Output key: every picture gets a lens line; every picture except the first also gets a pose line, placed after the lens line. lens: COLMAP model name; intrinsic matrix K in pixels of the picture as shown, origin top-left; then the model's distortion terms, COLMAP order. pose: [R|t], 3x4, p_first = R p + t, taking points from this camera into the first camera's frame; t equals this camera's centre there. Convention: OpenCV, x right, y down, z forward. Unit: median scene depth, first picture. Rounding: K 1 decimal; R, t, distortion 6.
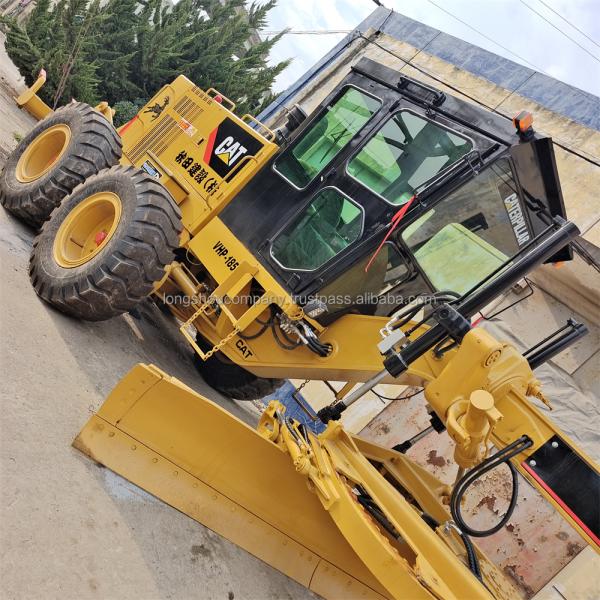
lens RADIAL K [[541.4, 0, 300.6], [0, 541.4, 292.3], [0, 0, 1]] dist [0.027124, 0.022139]
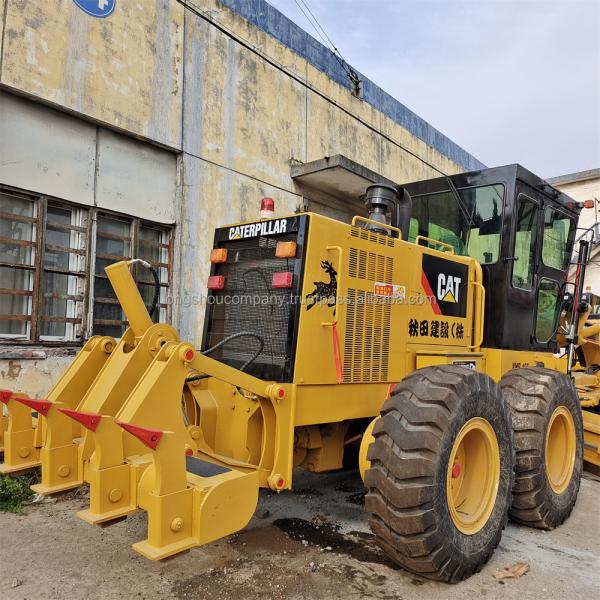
lens RADIAL K [[541.4, 0, 299.2], [0, 541.4, 299.8], [0, 0, 1]] dist [0.027124, 0.022139]
pose [[0.065464, -0.661470, 0.747109, -0.917685], [0.008663, 0.749064, 0.662441, -0.929949], [-0.997817, -0.036894, 0.054767, 1.307376]]
